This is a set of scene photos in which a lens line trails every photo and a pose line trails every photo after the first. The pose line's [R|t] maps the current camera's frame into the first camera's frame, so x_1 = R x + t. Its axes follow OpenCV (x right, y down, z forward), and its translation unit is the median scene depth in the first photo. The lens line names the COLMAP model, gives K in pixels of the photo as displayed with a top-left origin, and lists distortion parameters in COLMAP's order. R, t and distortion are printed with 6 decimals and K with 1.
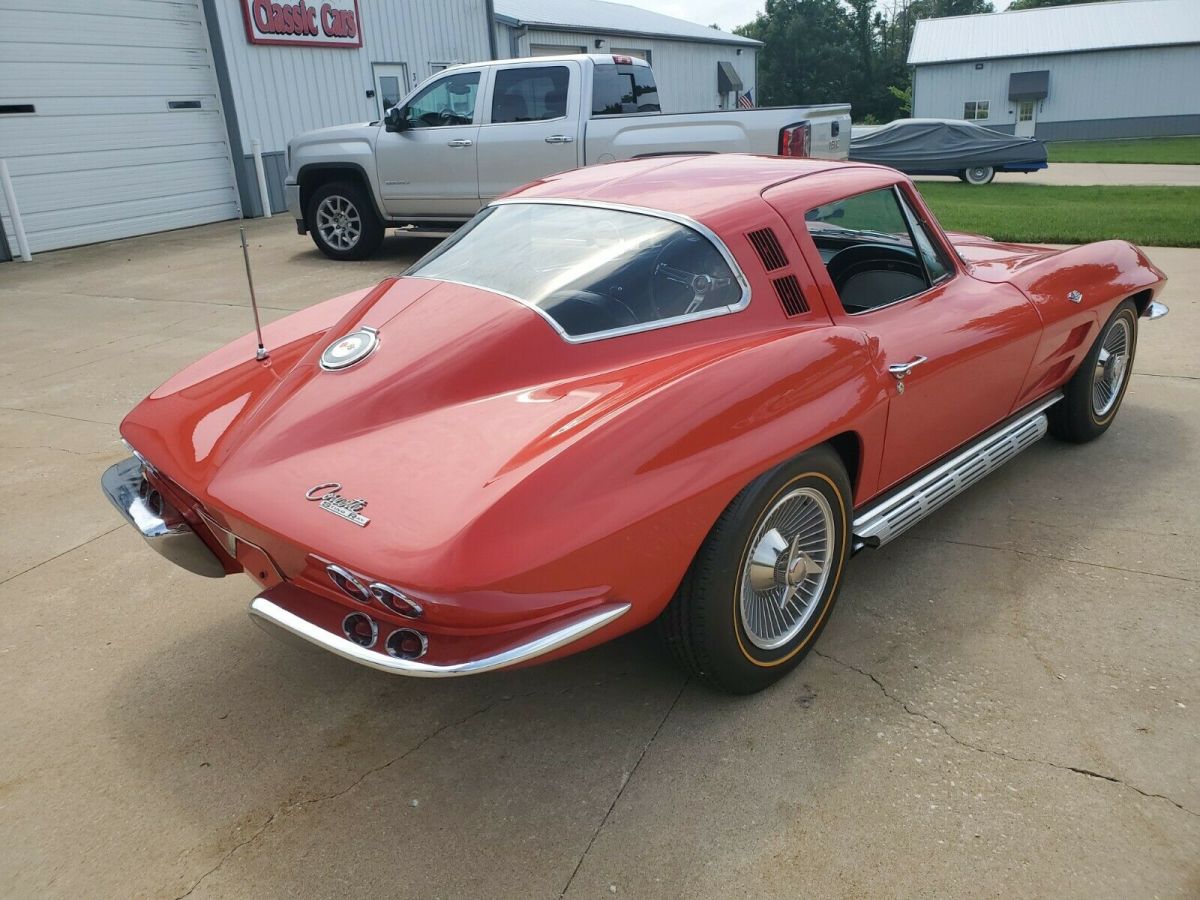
lens RADIAL K [[934.2, 0, 594.0], [0, 934.2, 427.0], [0, 0, 1]] dist [0.012877, 0.010430]
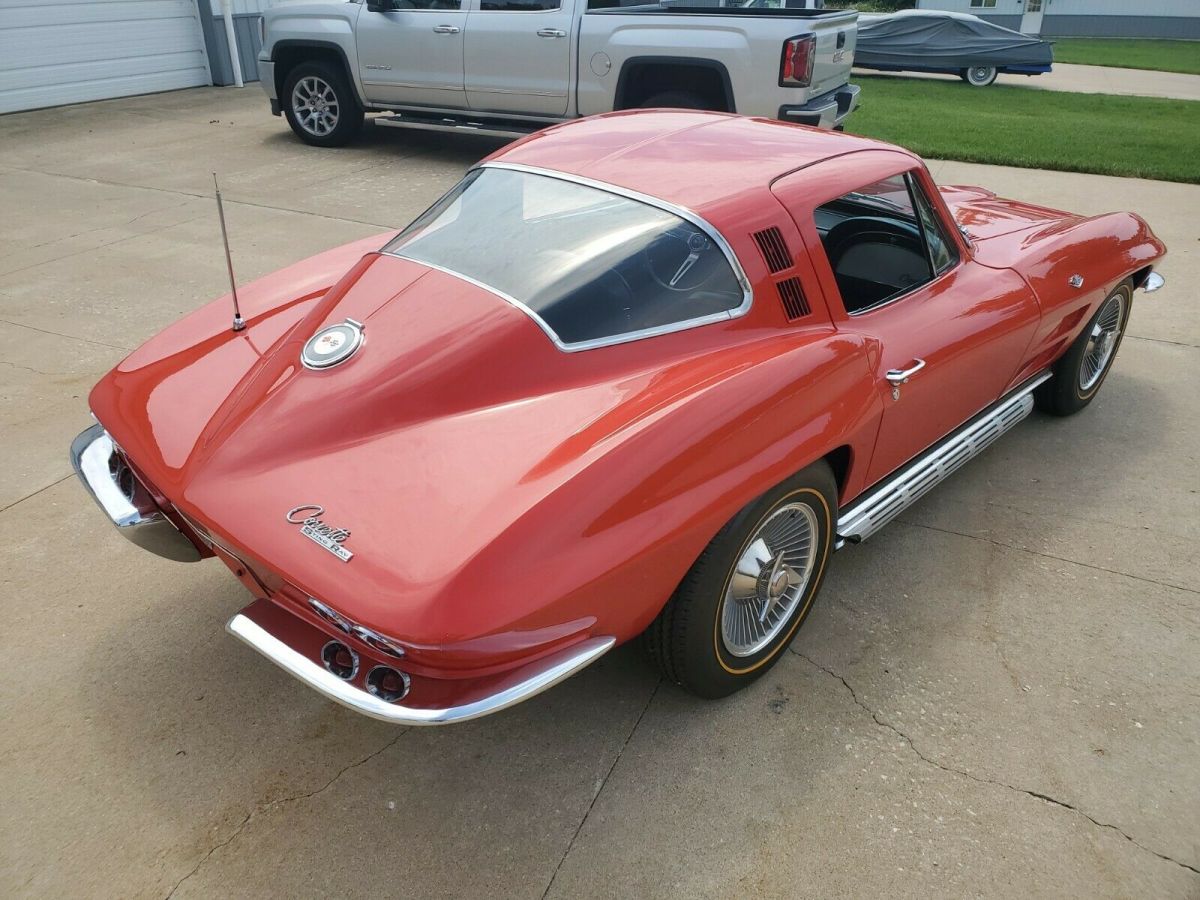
lens RADIAL K [[934.2, 0, 595.8], [0, 934.2, 422.6], [0, 0, 1]] dist [0.012877, 0.010430]
pose [[0.998340, 0.046940, 0.033366, -0.019437], [-0.050767, 0.990855, 0.125018, -0.124896], [-0.027193, -0.126504, 0.991593, 0.032749]]
